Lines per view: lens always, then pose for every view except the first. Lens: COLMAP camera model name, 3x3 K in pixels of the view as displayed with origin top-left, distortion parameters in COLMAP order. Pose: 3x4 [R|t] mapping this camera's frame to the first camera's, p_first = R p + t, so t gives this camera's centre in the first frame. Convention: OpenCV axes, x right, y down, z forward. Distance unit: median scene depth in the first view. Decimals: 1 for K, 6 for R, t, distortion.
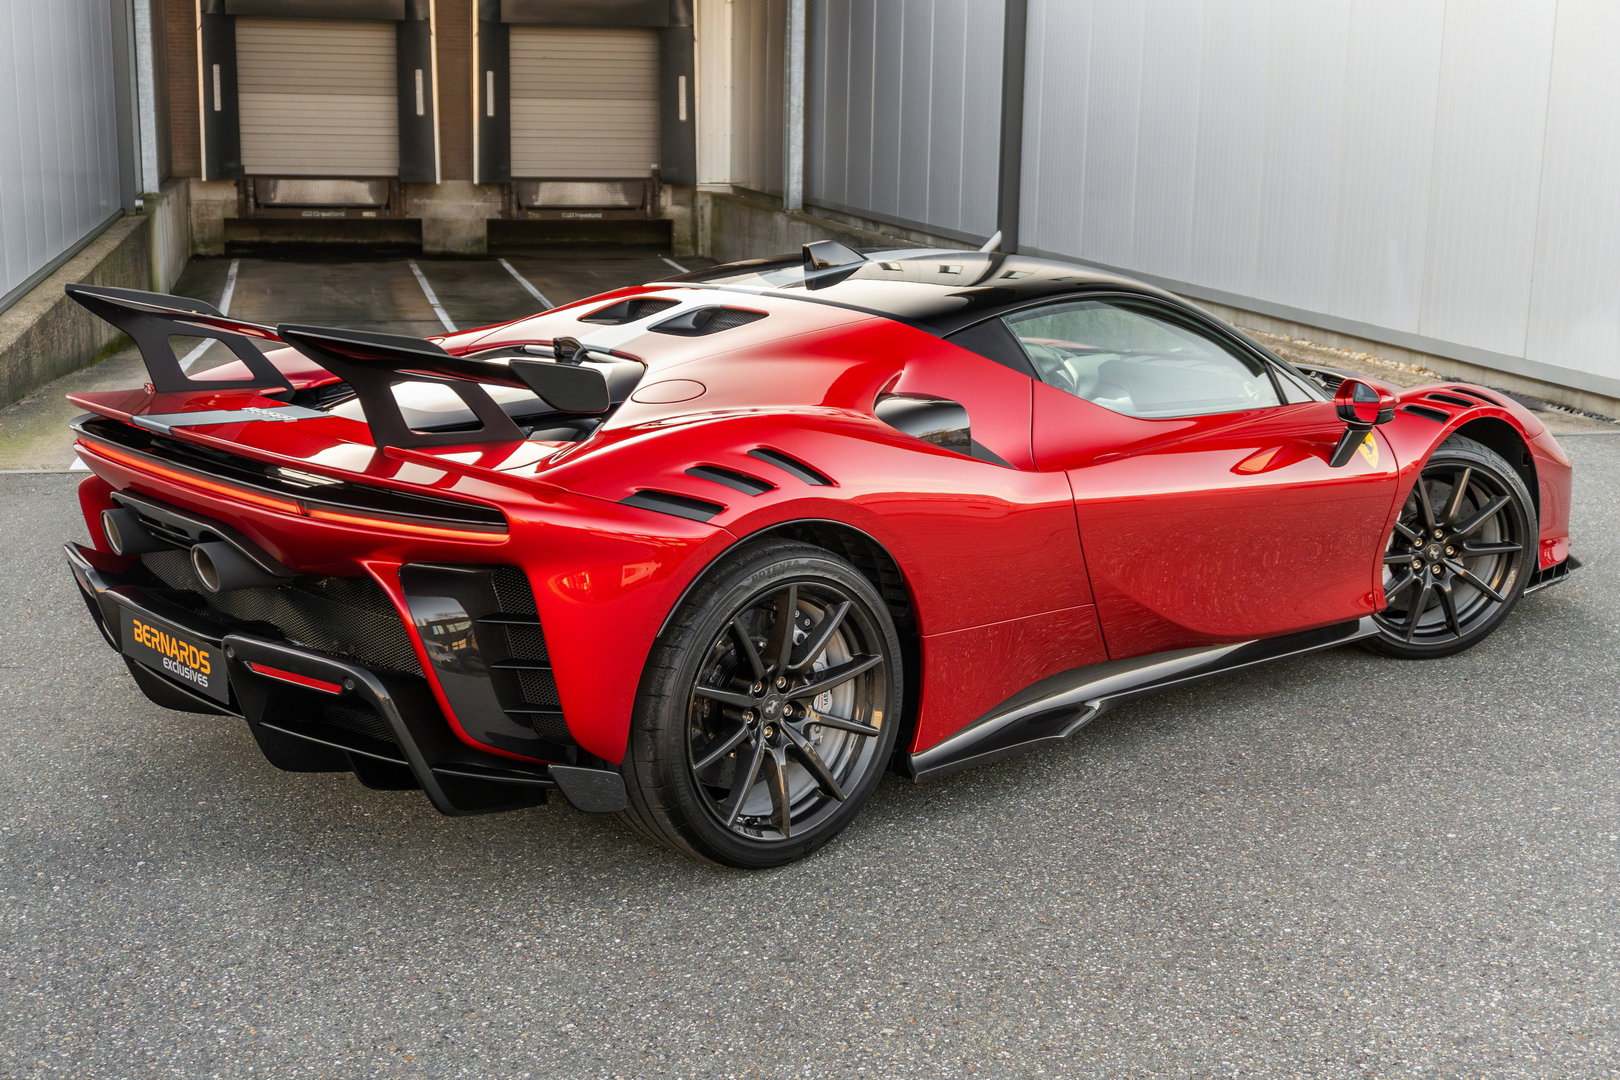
lens RADIAL K [[1991.4, 0, 810.4], [0, 1991.4, 577.0], [0, 0, 1]] dist [-0.016891, 0.000000]
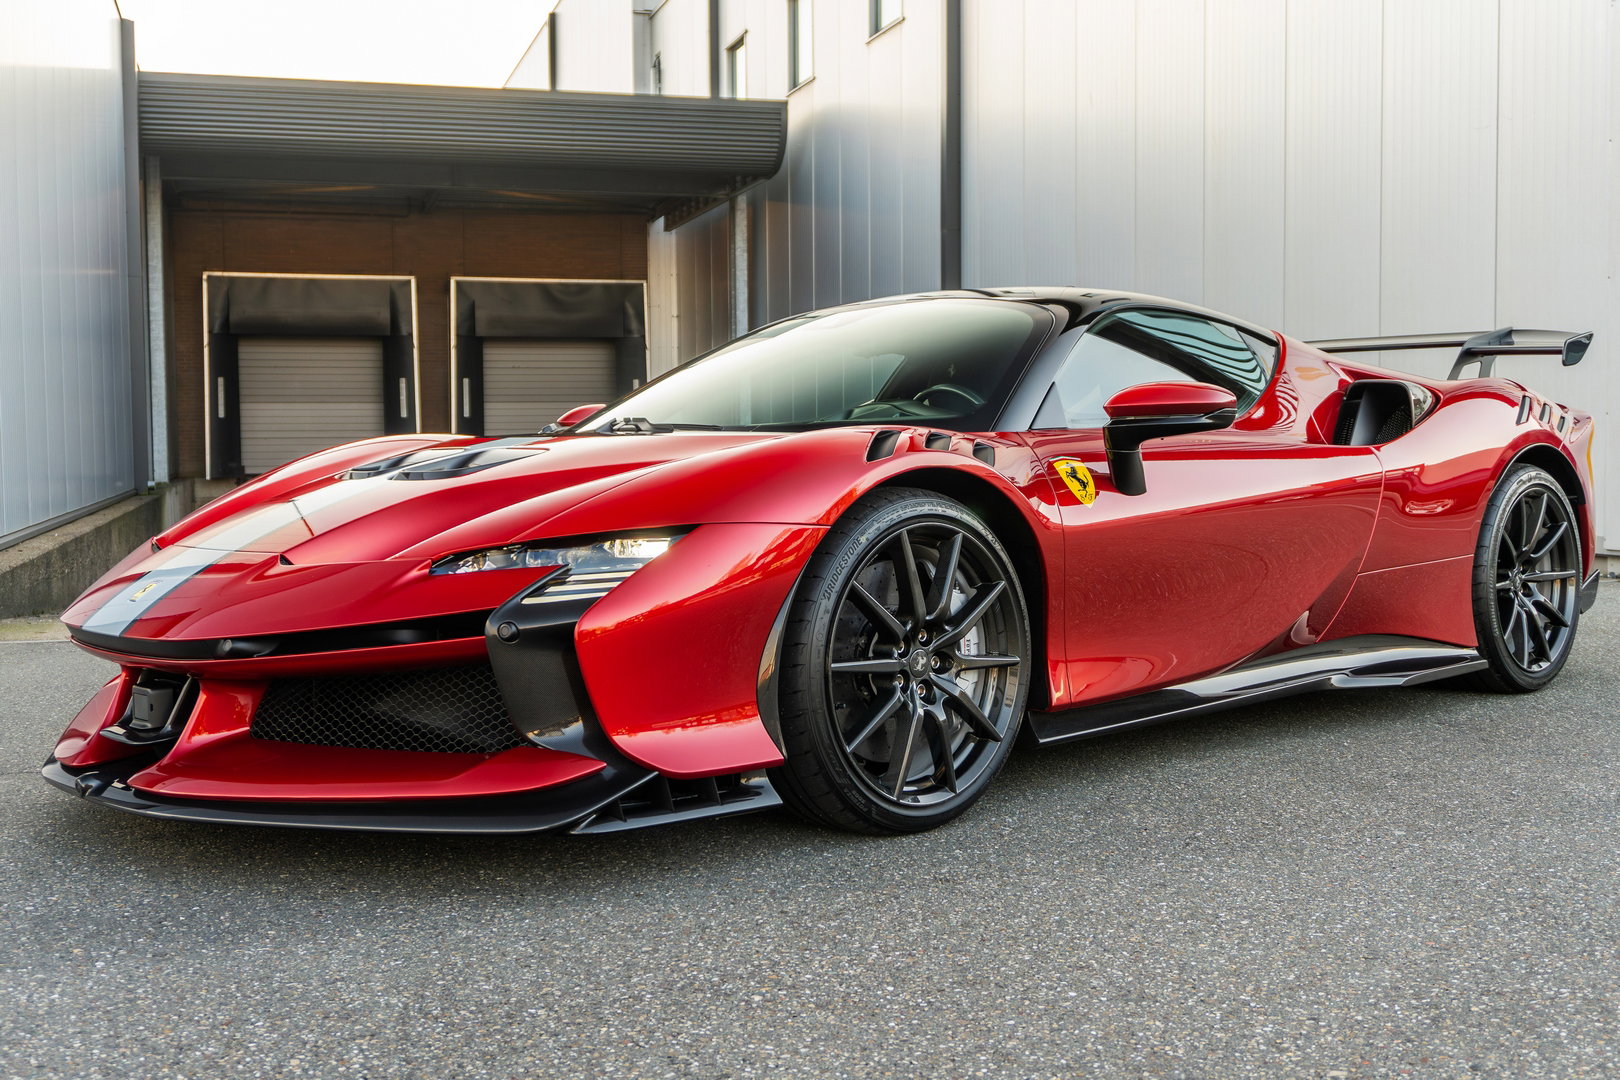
lens RADIAL K [[1719.5, 0, 806.5], [0, 1719.5, 540.3], [0, 0, 1]] dist [-0.018120, 0.000000]
pose [[0.998203, -0.031181, 0.051179, -0.045376], [0.039870, 0.983103, -0.178659, 0.038966], [-0.044743, 0.180379, 0.982579, 0.104660]]
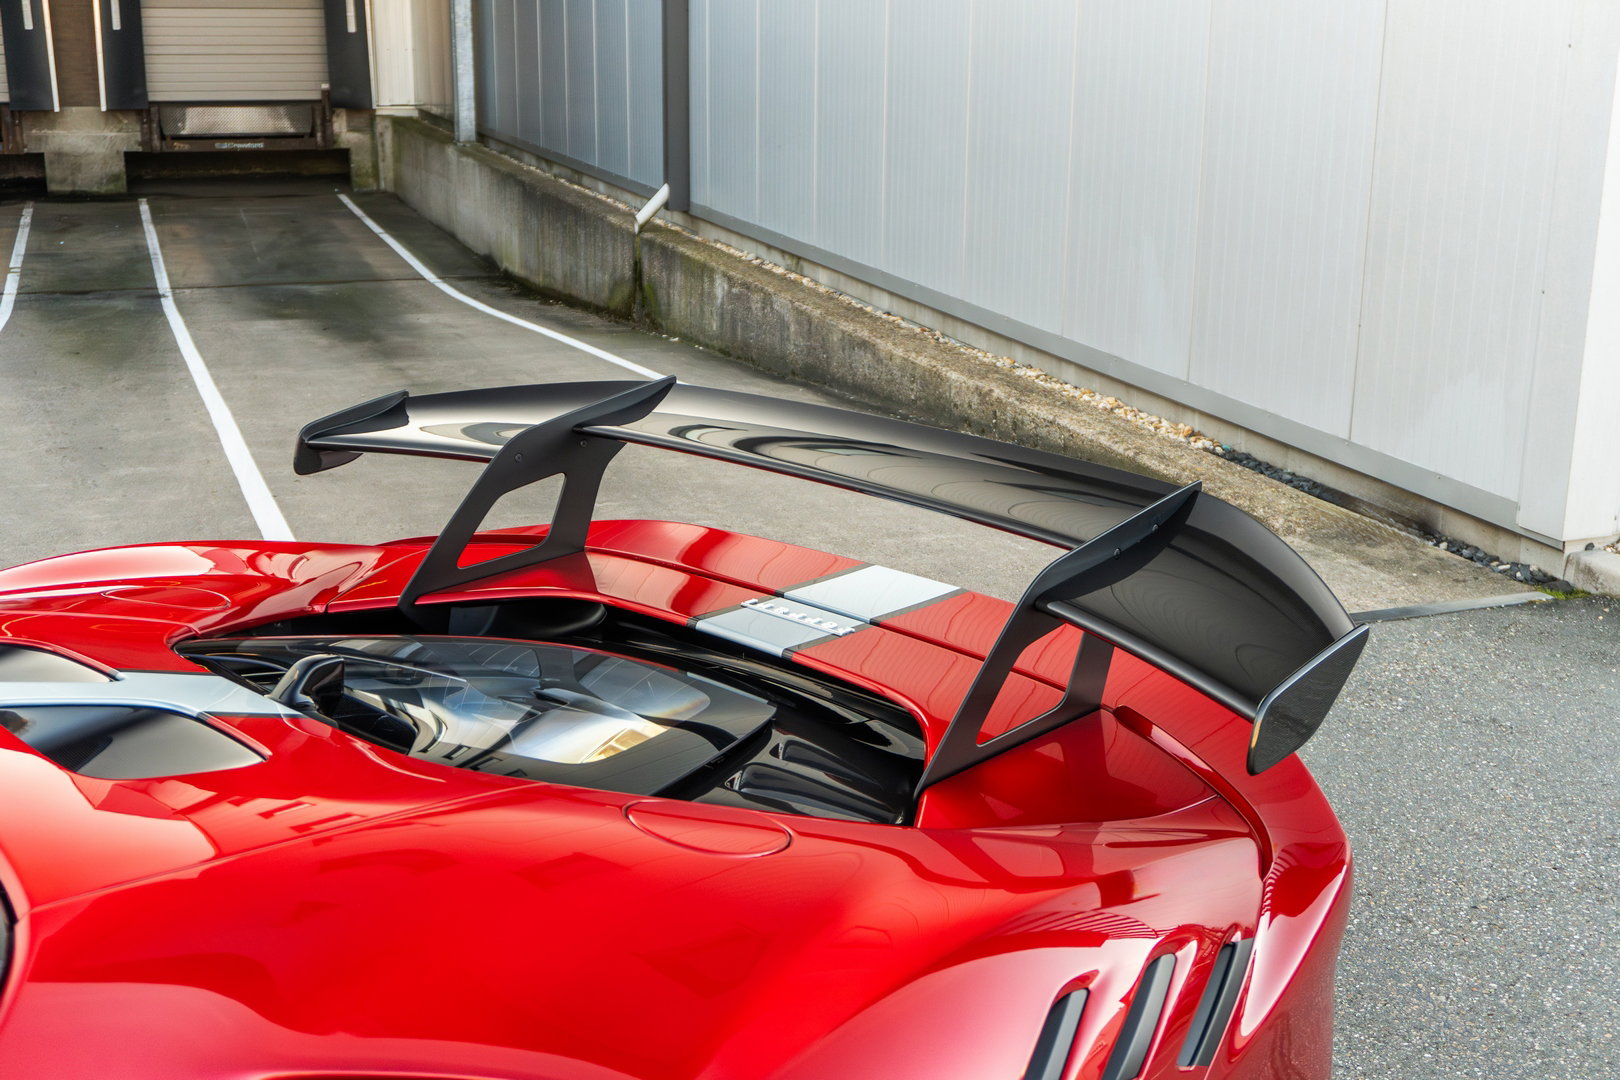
lens RADIAL K [[1889.2, 0, 810.5], [0, 1889.2, 554.3], [0, 0, 1]] dist [-0.015959, 0.000000]
pose [[0.995168, -0.031892, 0.092863, 0.111387], [0.026970, 0.998188, 0.053785, -0.095467], [-0.094410, -0.051021, 0.994225, 0.354221]]
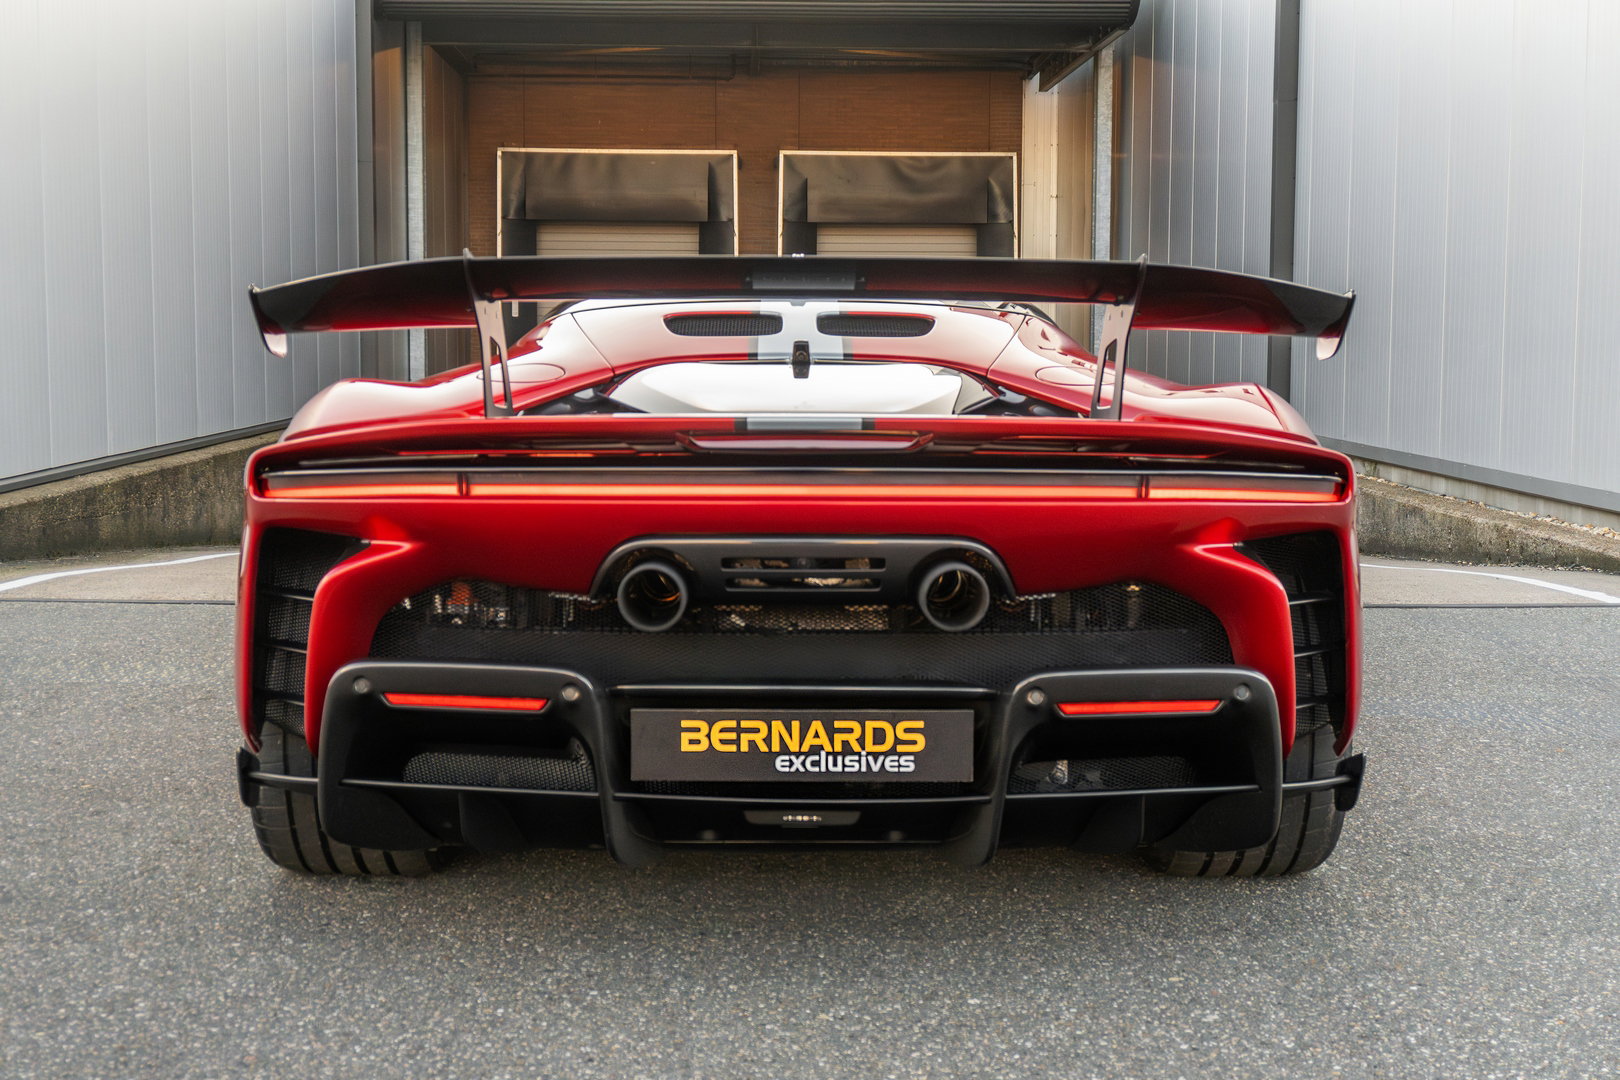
lens RADIAL K [[2121.7, 0, 823.3], [0, 2121.7, 588.6], [0, 0, 1]] dist [-0.021134, 0.000000]
pose [[0.977265, 0.011639, -0.211701, 0.145883], [-0.036941, 0.992567, -0.115957, 0.025551], [0.208778, 0.121141, 0.970431, 0.086037]]
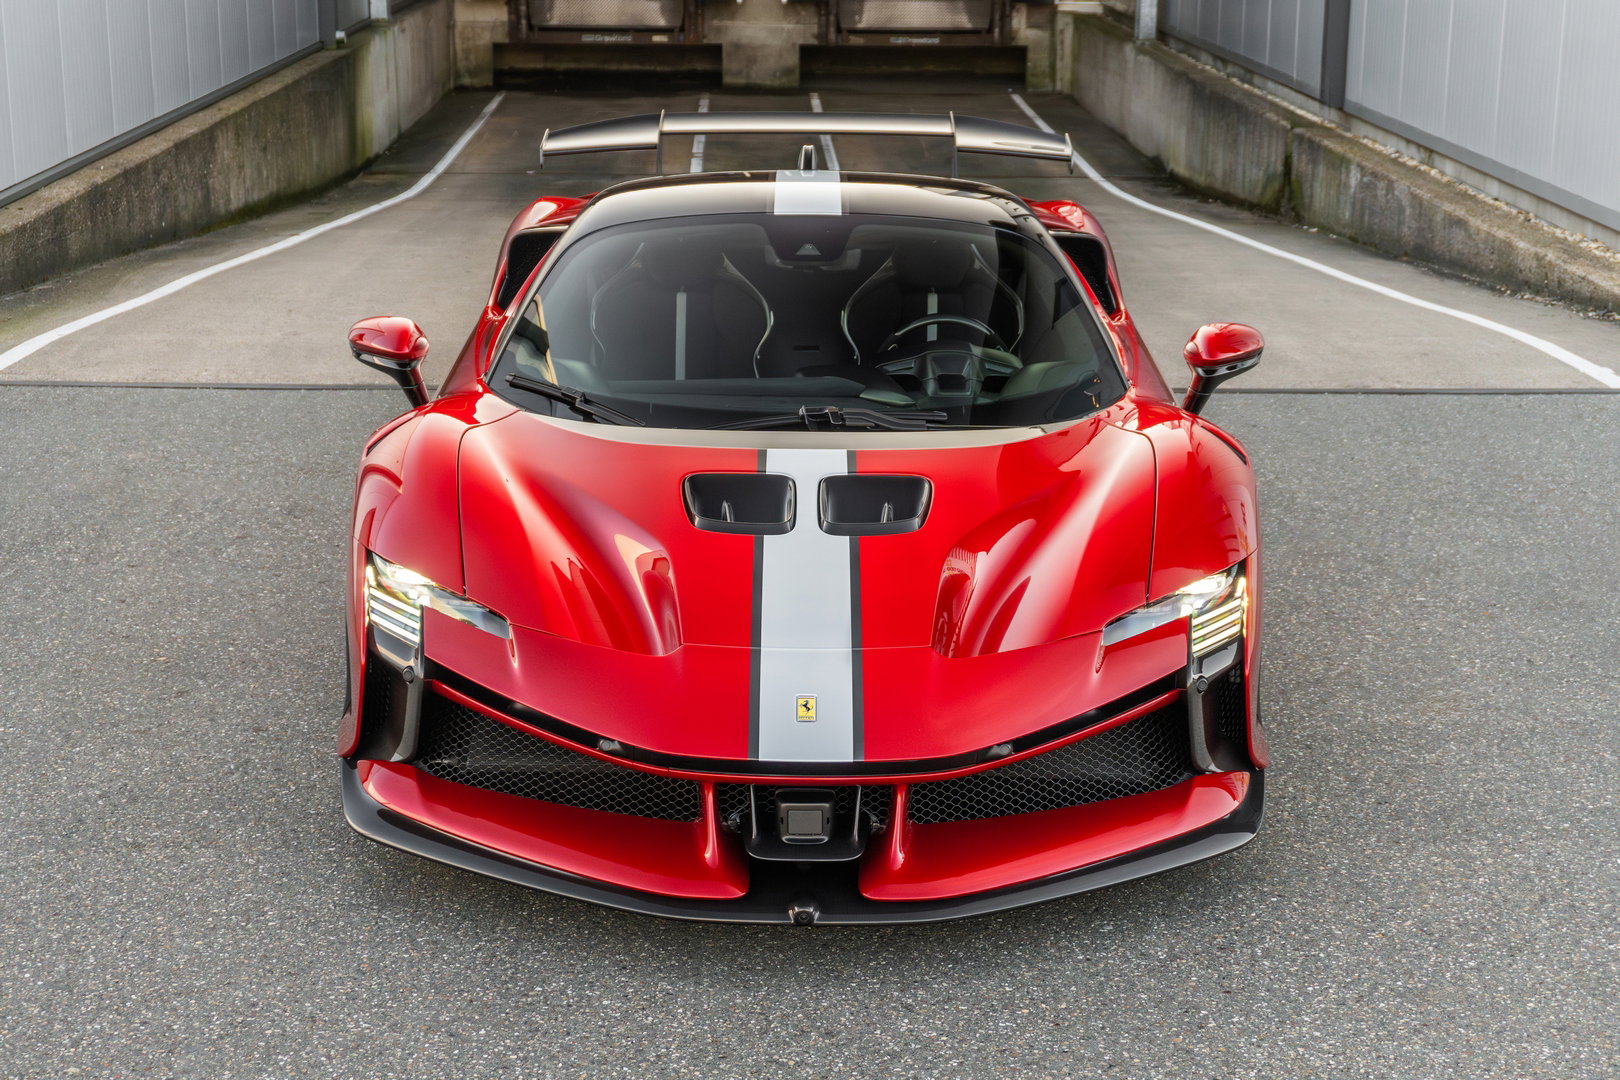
lens RADIAL K [[2466.3, 0, 816.3], [0, 2466.3, 592.7], [0, 0, 1]] dist [-0.007803, 0.000000]
pose [[0.975074, 0.053255, -0.215396, 0.172737], [-0.041888, 0.997495, 0.057004, -0.024328], [0.217892, -0.046561, 0.974862, -0.024532]]
